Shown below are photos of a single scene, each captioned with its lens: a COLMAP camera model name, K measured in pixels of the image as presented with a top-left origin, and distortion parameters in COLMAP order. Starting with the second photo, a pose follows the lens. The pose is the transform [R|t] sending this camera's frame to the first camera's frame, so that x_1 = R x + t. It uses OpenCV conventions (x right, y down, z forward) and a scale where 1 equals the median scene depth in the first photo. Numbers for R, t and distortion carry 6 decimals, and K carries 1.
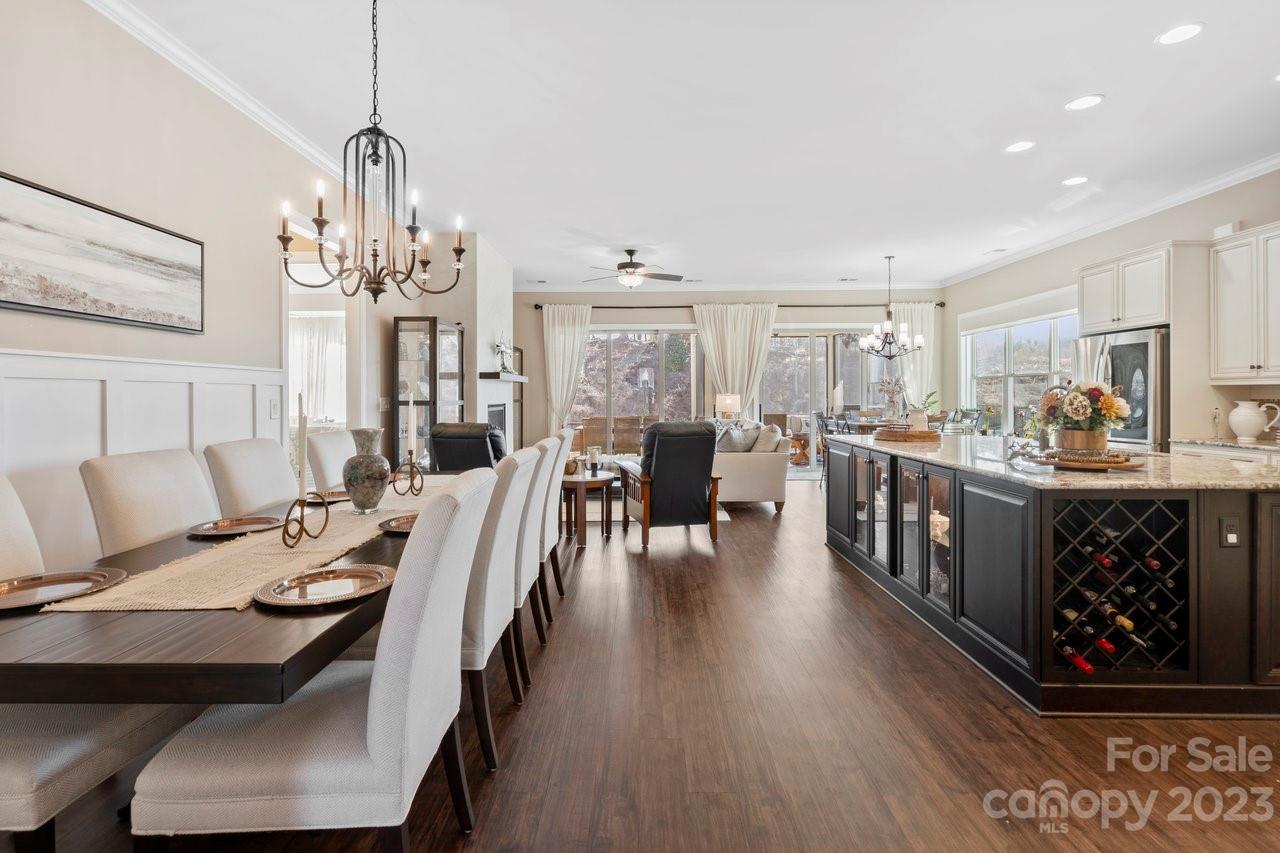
lens RADIAL K [[605.7, 0, 633.7], [0, 605.7, 392.5], [0, 0, 1]] dist [0.003694, 0.000158]
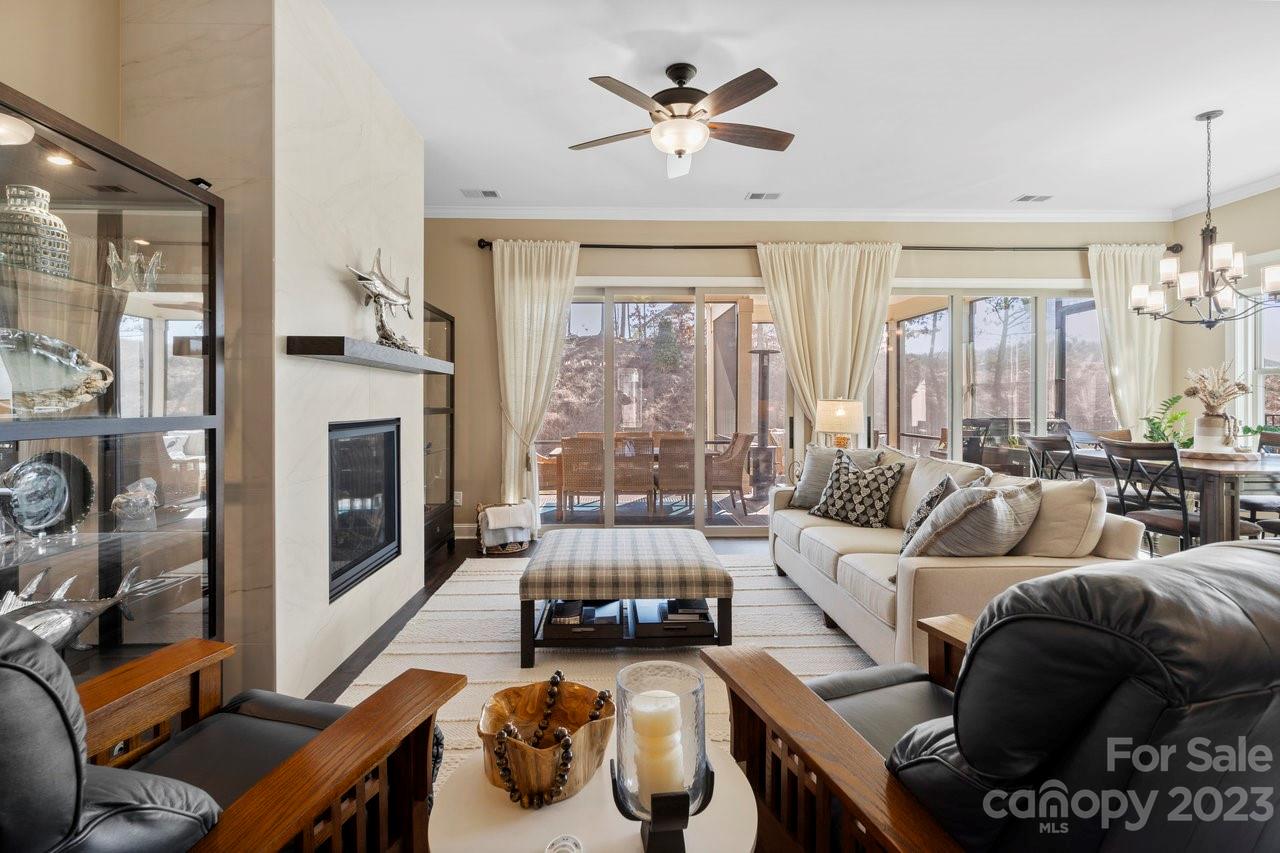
lens RADIAL K [[618.5, 0, 631.6], [0, 618.5, 384.3], [0, 0, 1]] dist [-0.001393, -0.000124]
pose [[0.999280, 0.004214, 0.037706, -0.064482], [-0.003379, 0.999748, -0.022180, 0.002784], [-0.037790, 0.022036, 0.999043, 0.650738]]
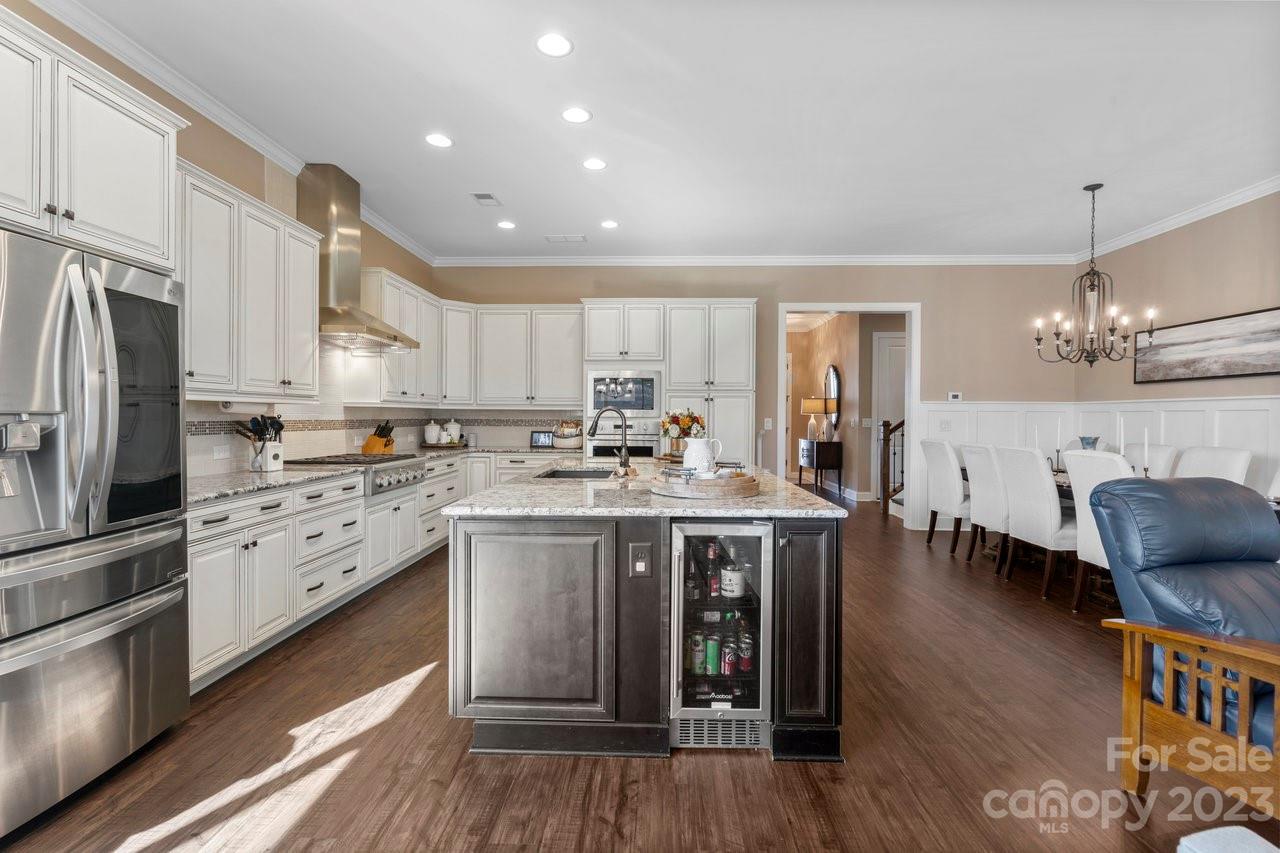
lens RADIAL K [[593.0, 0, 636.7], [0, 593.0, 419.9], [0, 0, 1]] dist [0.001645, 0.000333]
pose [[-0.999772, -0.003358, 0.021100, 0.365342], [-0.003312, 0.999992, 0.002197, 0.004385], [-0.021107, 0.002127, -0.999775, 1.141327]]
